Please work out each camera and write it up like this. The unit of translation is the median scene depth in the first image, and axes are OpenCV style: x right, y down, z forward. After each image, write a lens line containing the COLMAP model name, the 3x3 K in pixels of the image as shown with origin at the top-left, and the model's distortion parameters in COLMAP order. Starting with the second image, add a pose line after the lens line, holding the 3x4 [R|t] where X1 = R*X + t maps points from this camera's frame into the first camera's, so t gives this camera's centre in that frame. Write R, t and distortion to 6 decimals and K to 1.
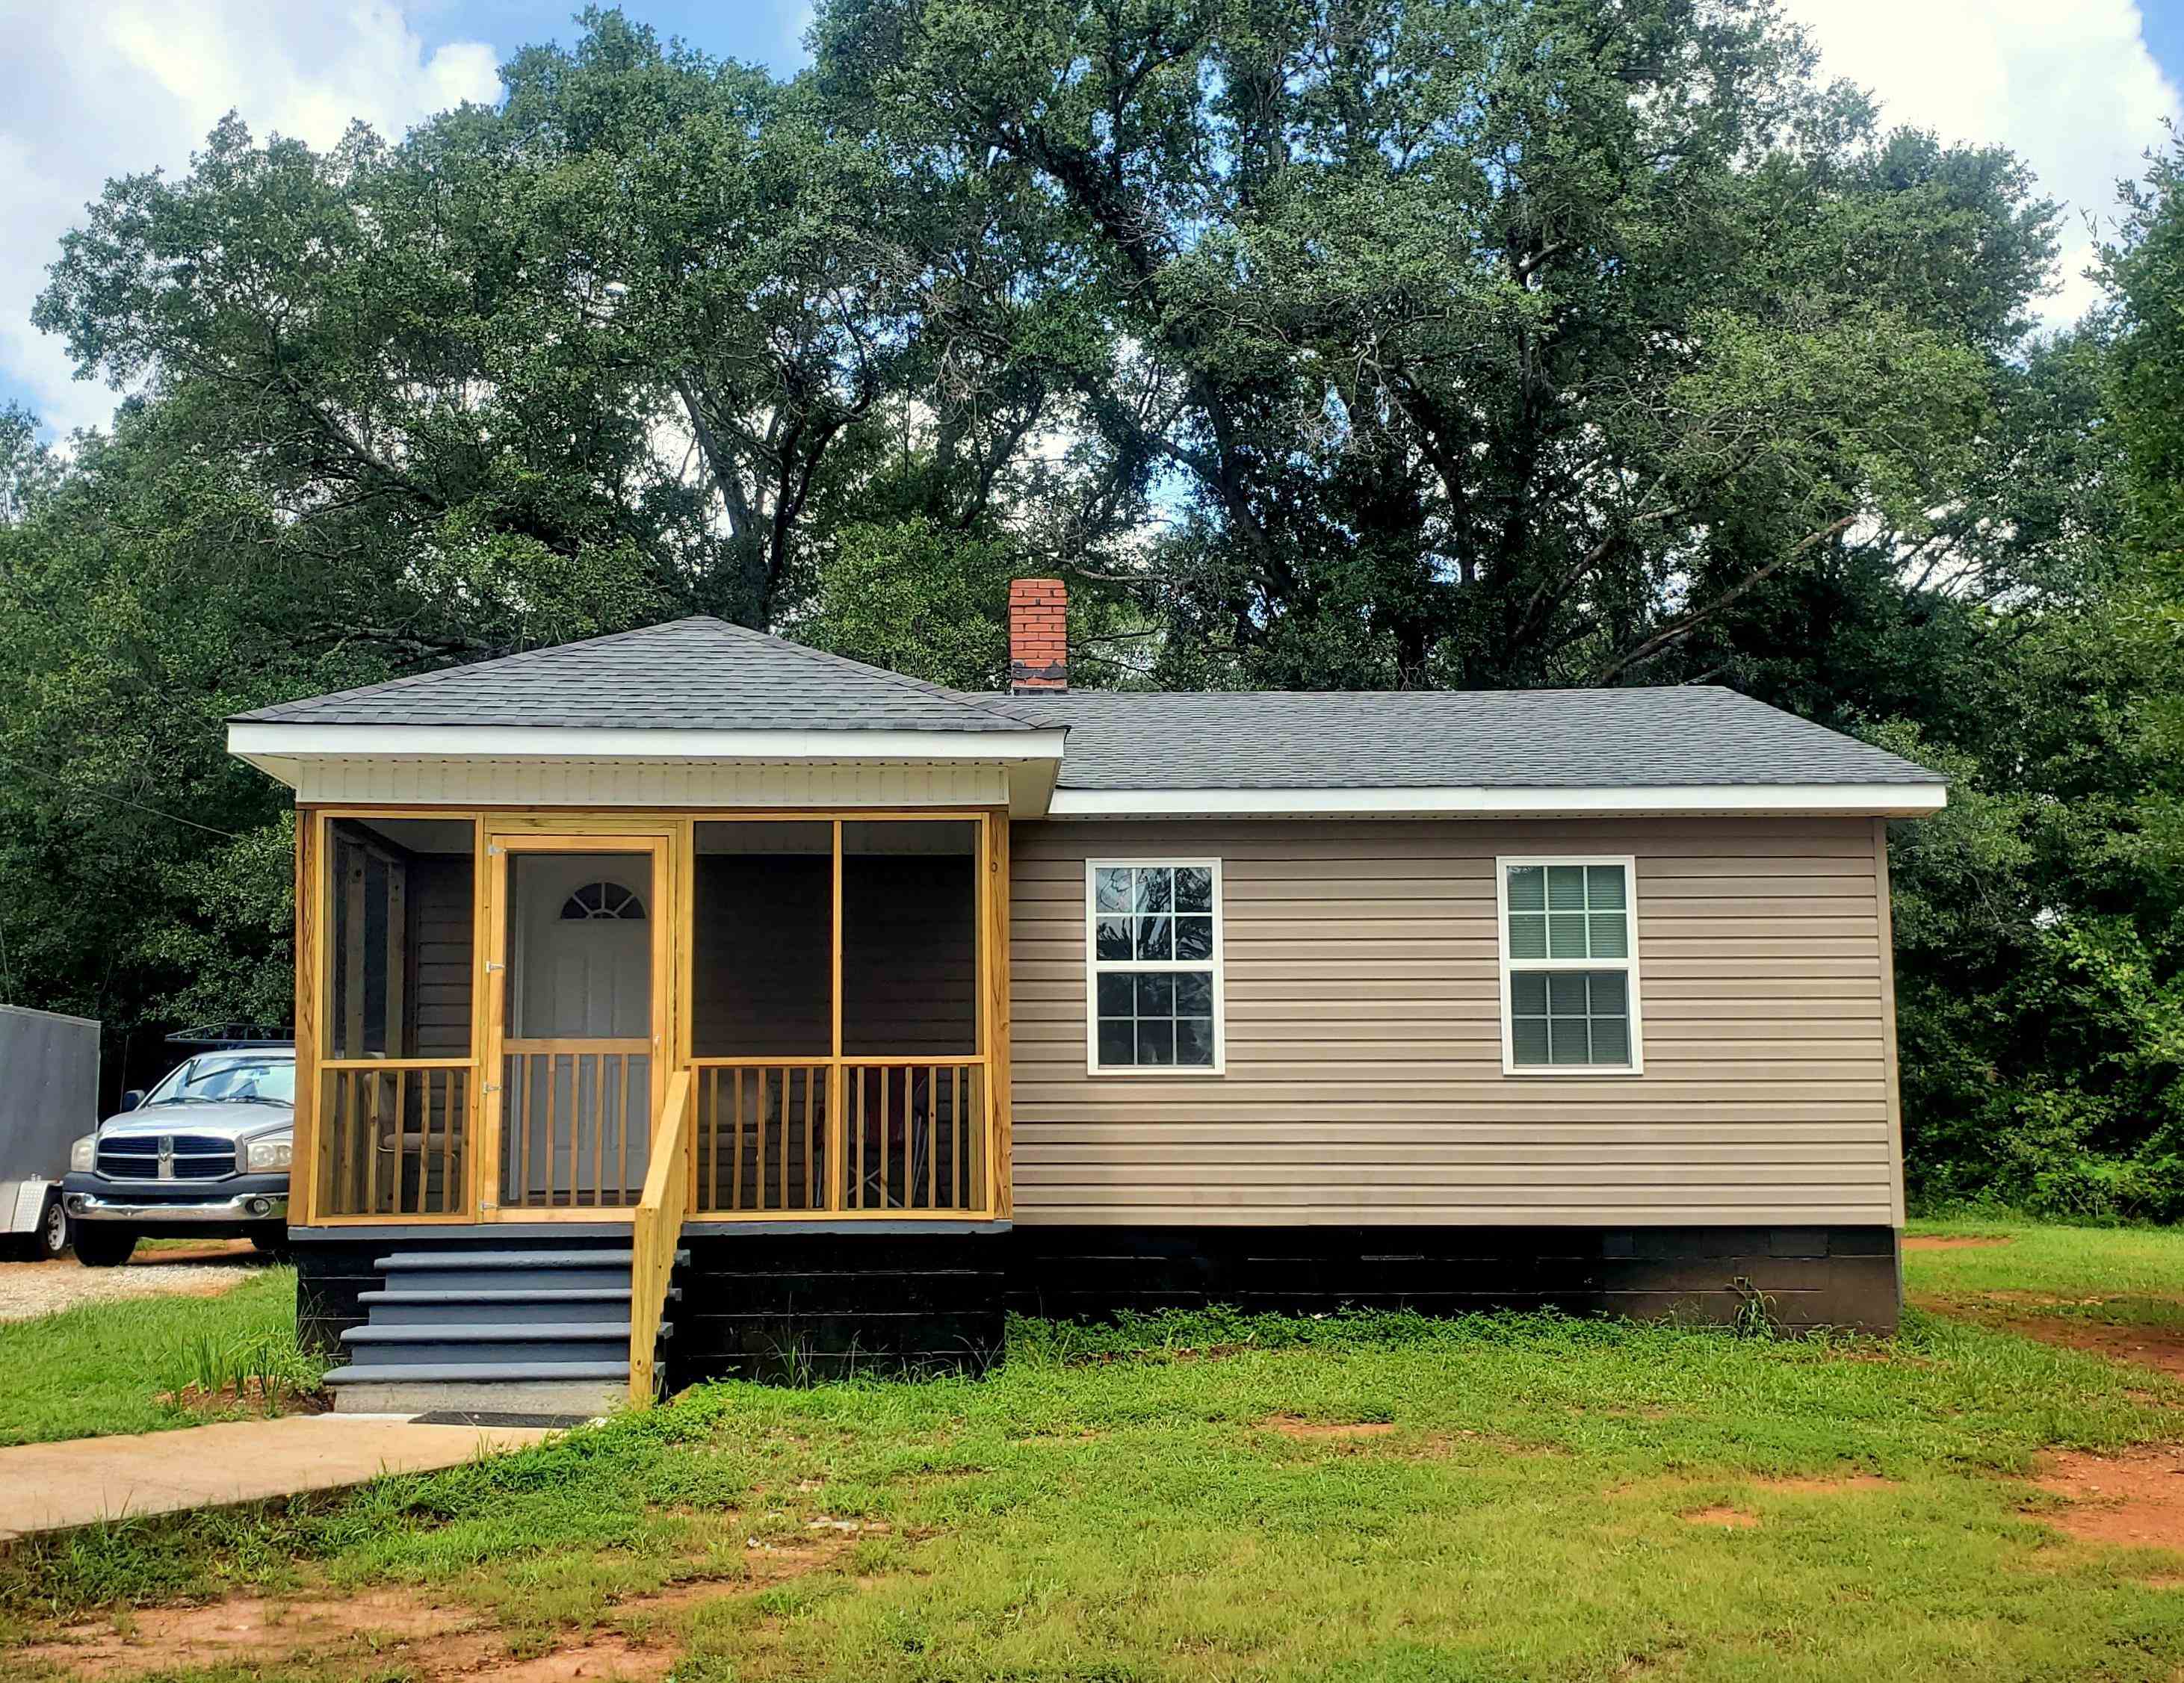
lens RADIAL K [[2409.4, 0, 1064.8], [0, 2409.4, 840.4], [0, 0, 1]] dist [0.076649, 0.000000]
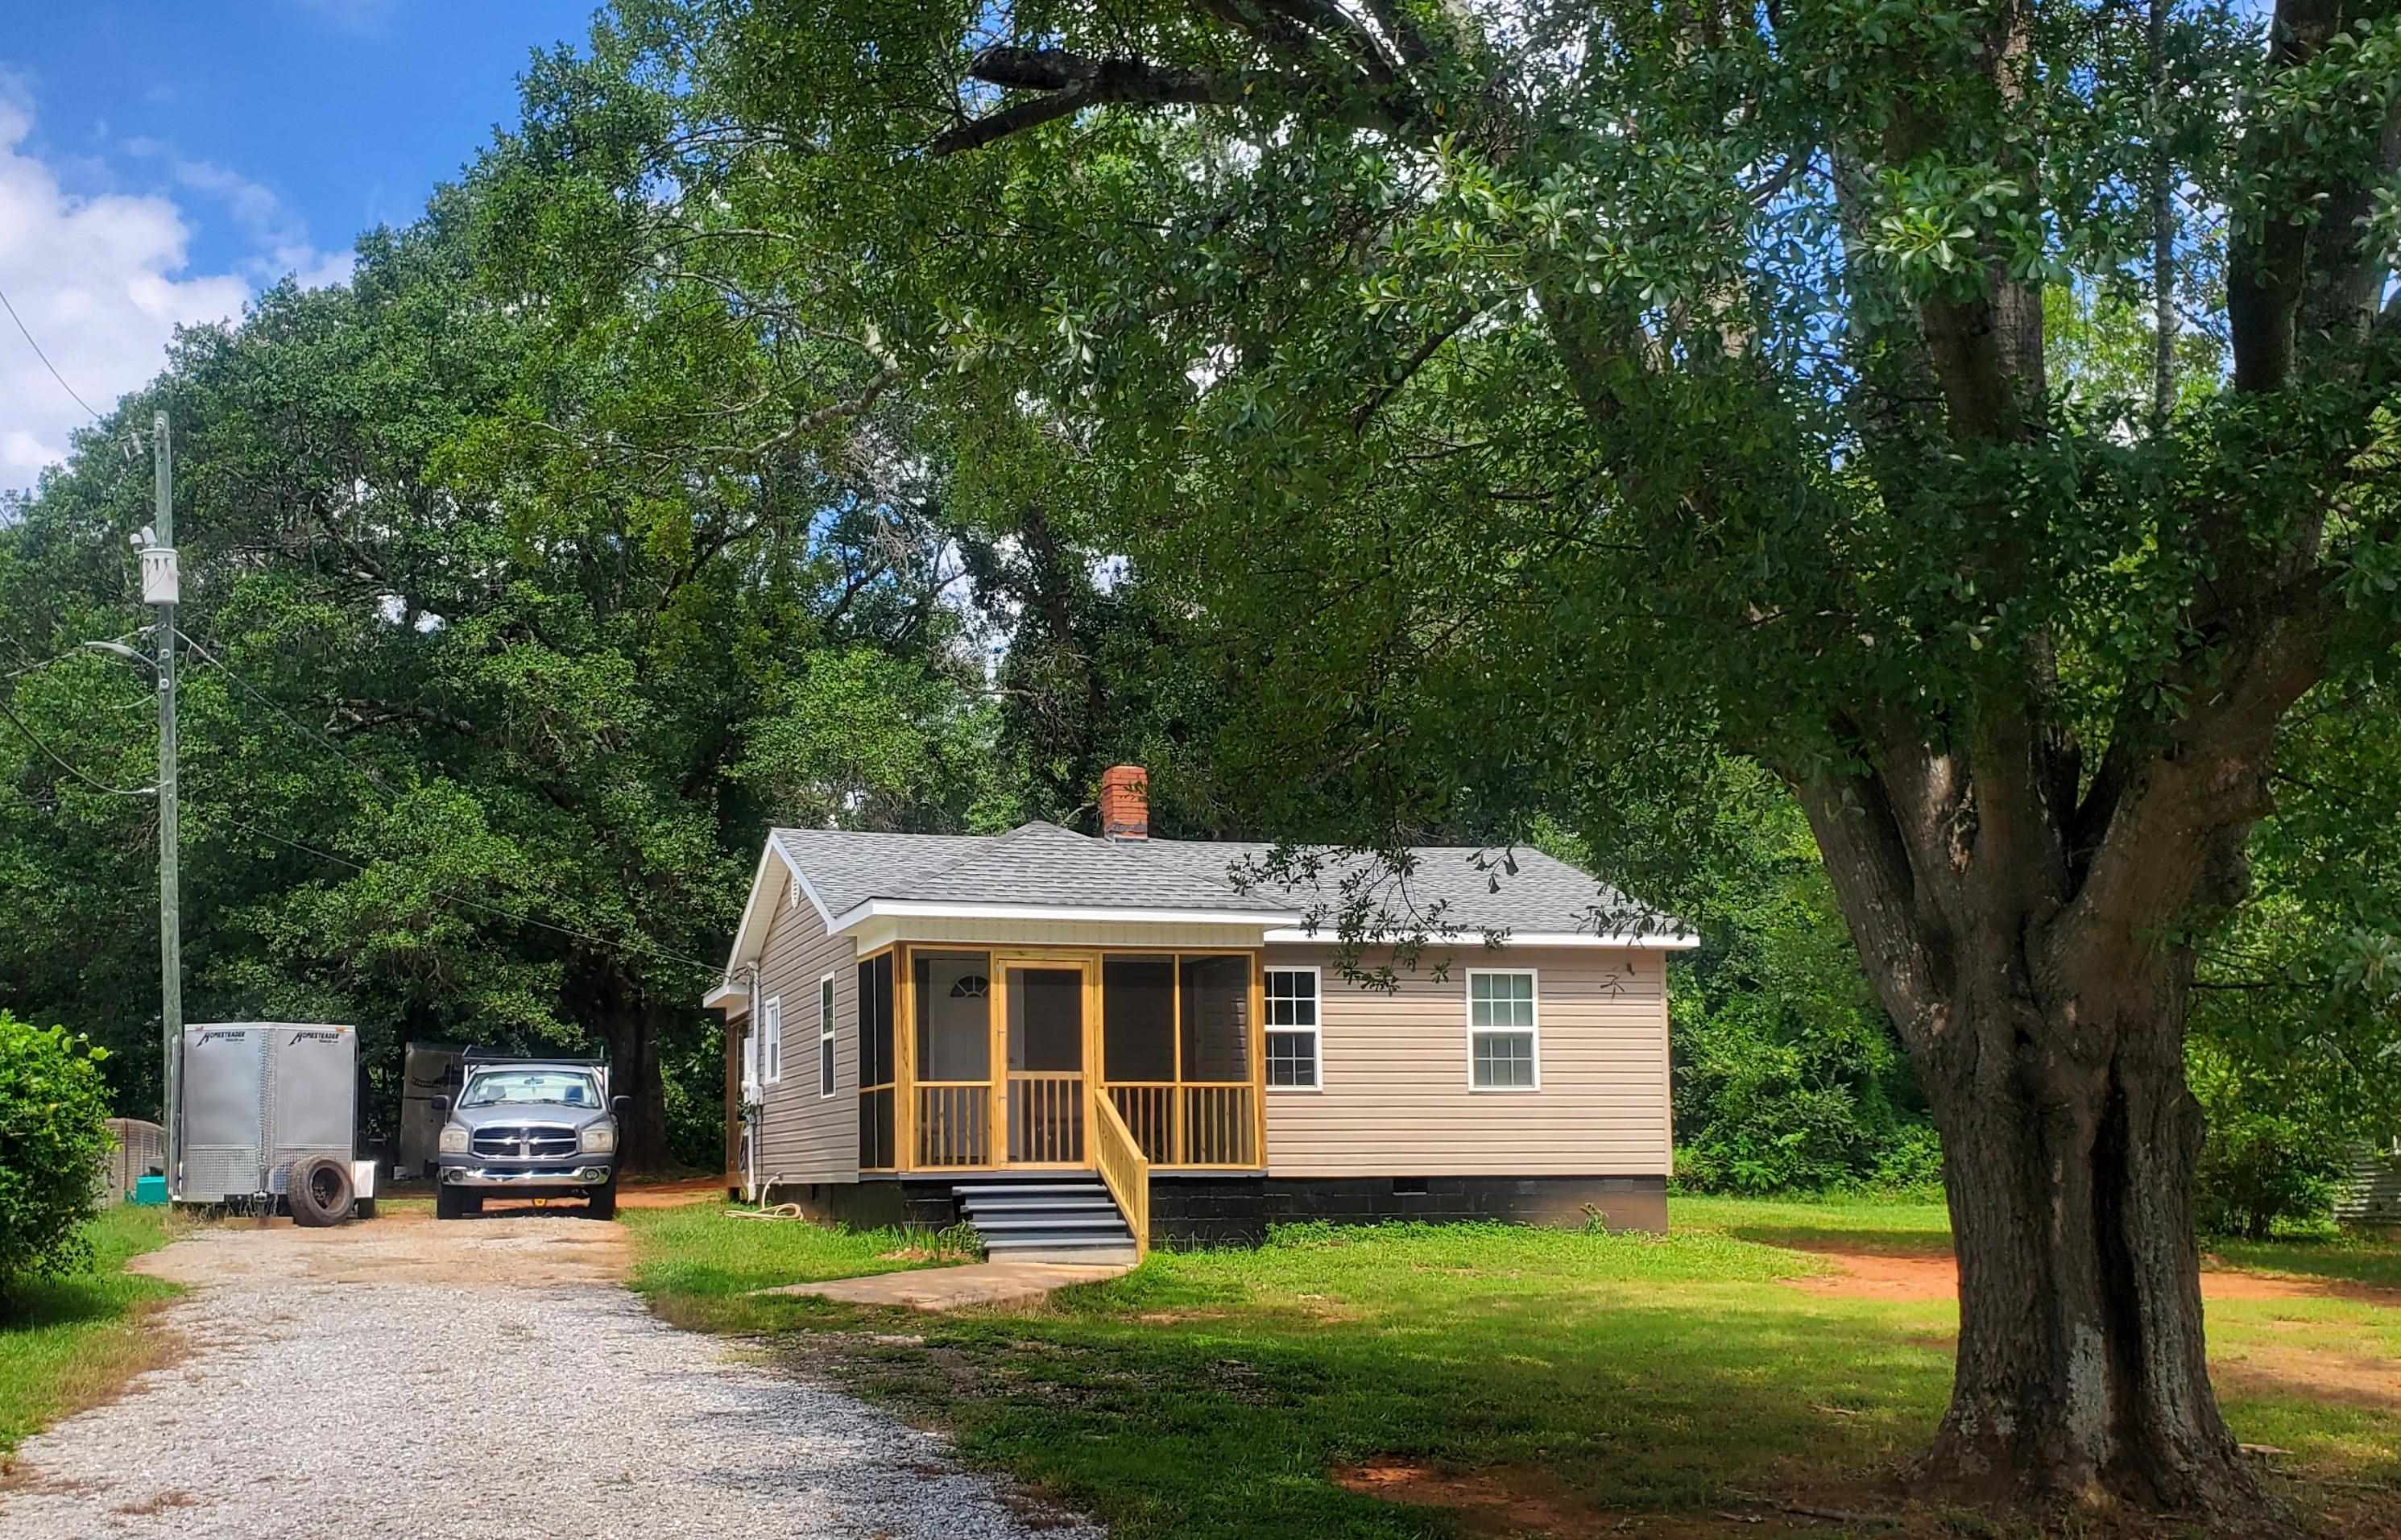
lens RADIAL K [[2901.2, 0, 1199.4], [0, 2901.2, 766.4], [0, 0, 1]] dist [0.070478, 0.000000]
pose [[0.957055, 0.035712, 0.287698, -0.726048], [-0.033629, 0.999360, -0.012181, -0.125990], [-0.287949, 0.001983, 0.957644, -1.141799]]
